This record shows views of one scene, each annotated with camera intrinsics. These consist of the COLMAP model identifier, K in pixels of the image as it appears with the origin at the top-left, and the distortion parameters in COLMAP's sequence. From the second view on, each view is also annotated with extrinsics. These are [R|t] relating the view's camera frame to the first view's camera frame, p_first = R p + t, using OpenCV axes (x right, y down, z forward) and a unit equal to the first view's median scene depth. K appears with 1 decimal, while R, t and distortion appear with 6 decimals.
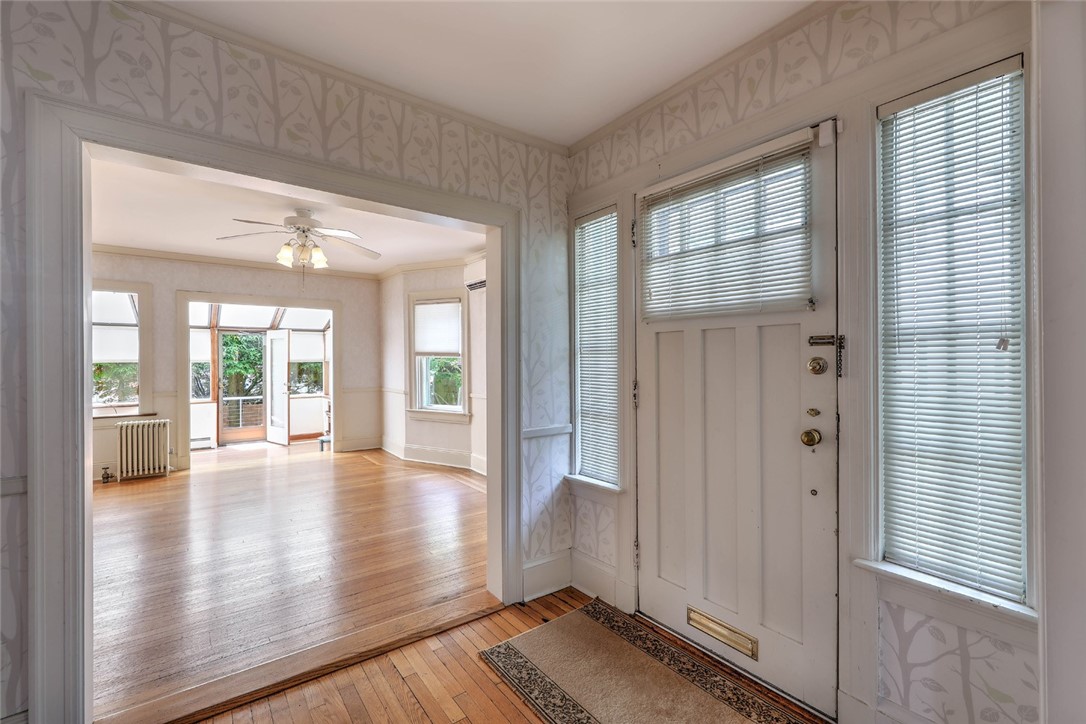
lens RADIAL K [[458.6, 0, 534.5], [0, 458.6, 362.4], [0, 0, 1]] dist [0.001513, 0.000250]
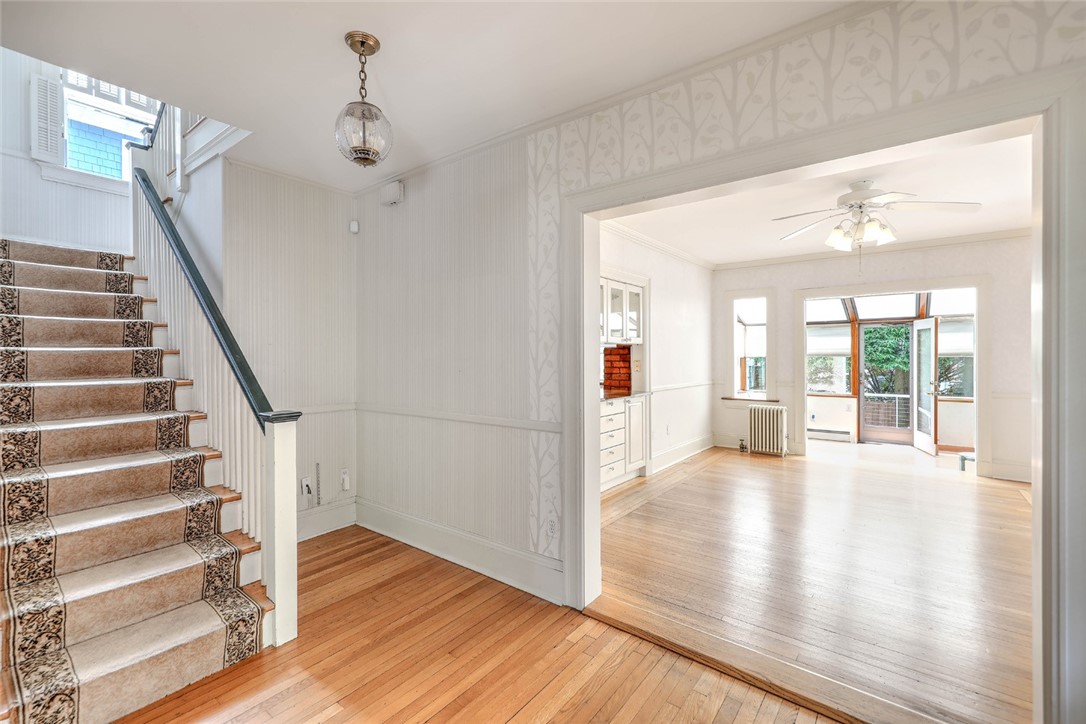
lens RADIAL K [[466.6, 0, 539.9], [0, 466.6, 353.7], [0, 0, 1]] dist [0.001658, 0.000087]
pose [[0.266678, -0.001921, -0.963784, 0.148868], [-0.003923, 0.999988, -0.003079, 0.000176], [0.963778, 0.004602, 0.266667, 0.129055]]
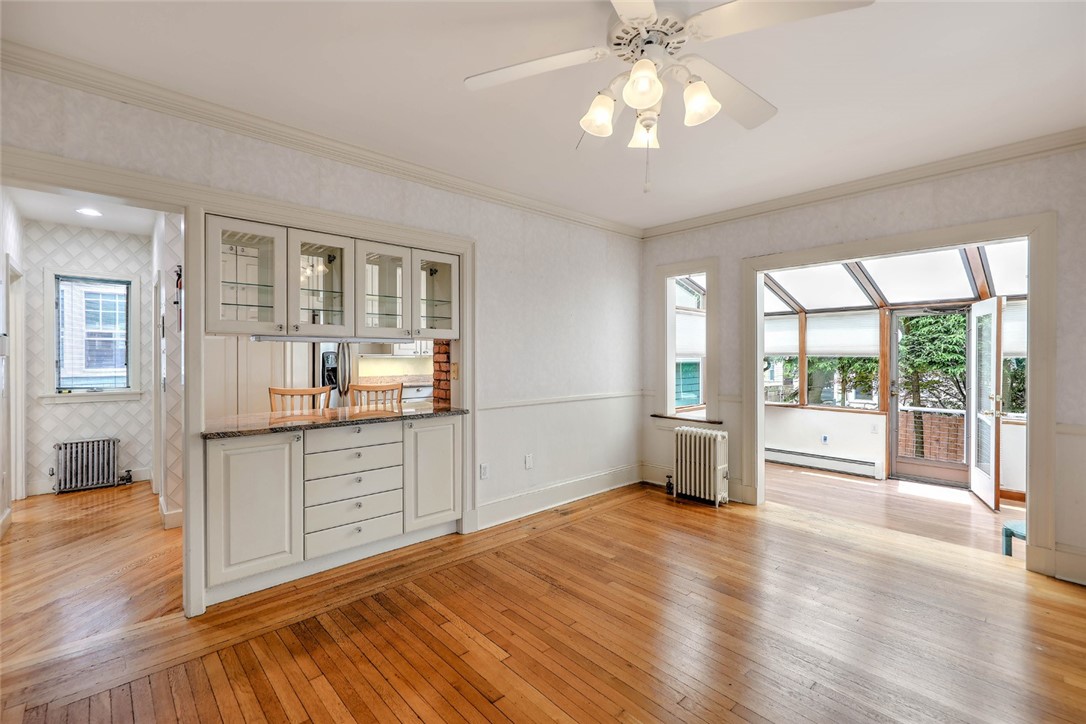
lens RADIAL K [[468.5, 0, 542.6], [0, 468.5, 357.4], [0, 0, 1]] dist [0.001160, 0.000001]
pose [[0.111251, 0.007929, -0.993761, -0.076930], [-0.006594, 0.999952, 0.007240, -0.001383], [0.993770, 0.005747, 0.111298, 0.664460]]
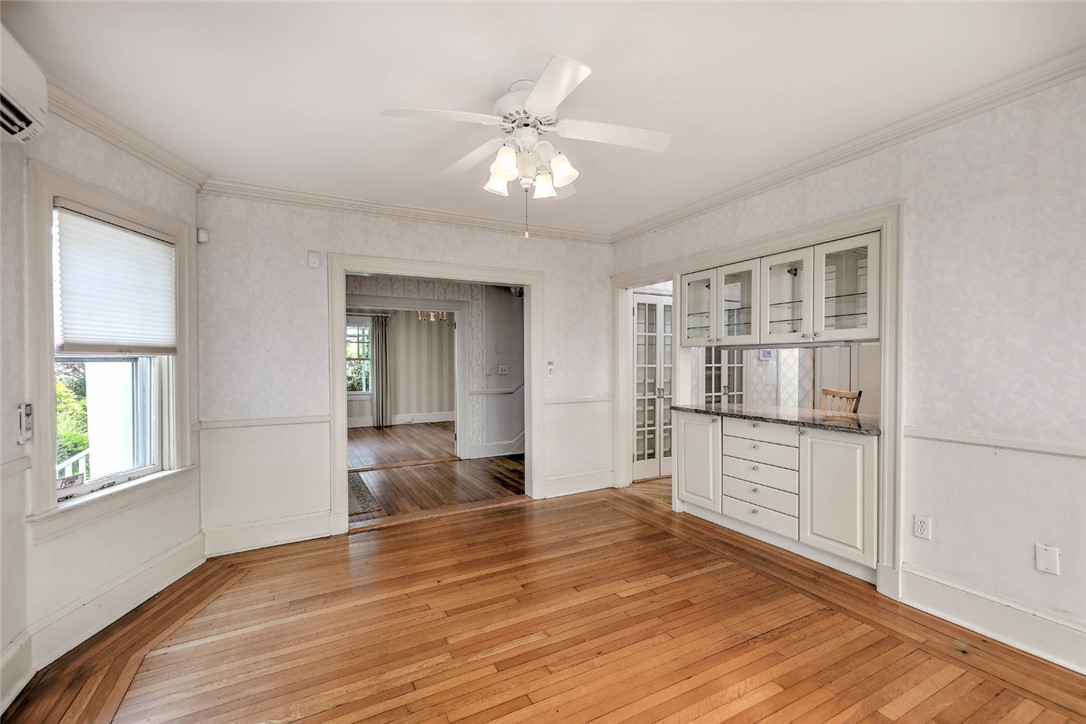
lens RADIAL K [[458.6, 0, 534.5], [0, 458.6, 362.4], [0, 0, 1]] dist [0.001513, 0.000250]
pose [[-0.988375, 0.008113, 0.151821, -0.470397], [0.009340, 0.999929, 0.007368, -0.002369], [-0.151751, 0.008701, -0.988380, 1.198872]]
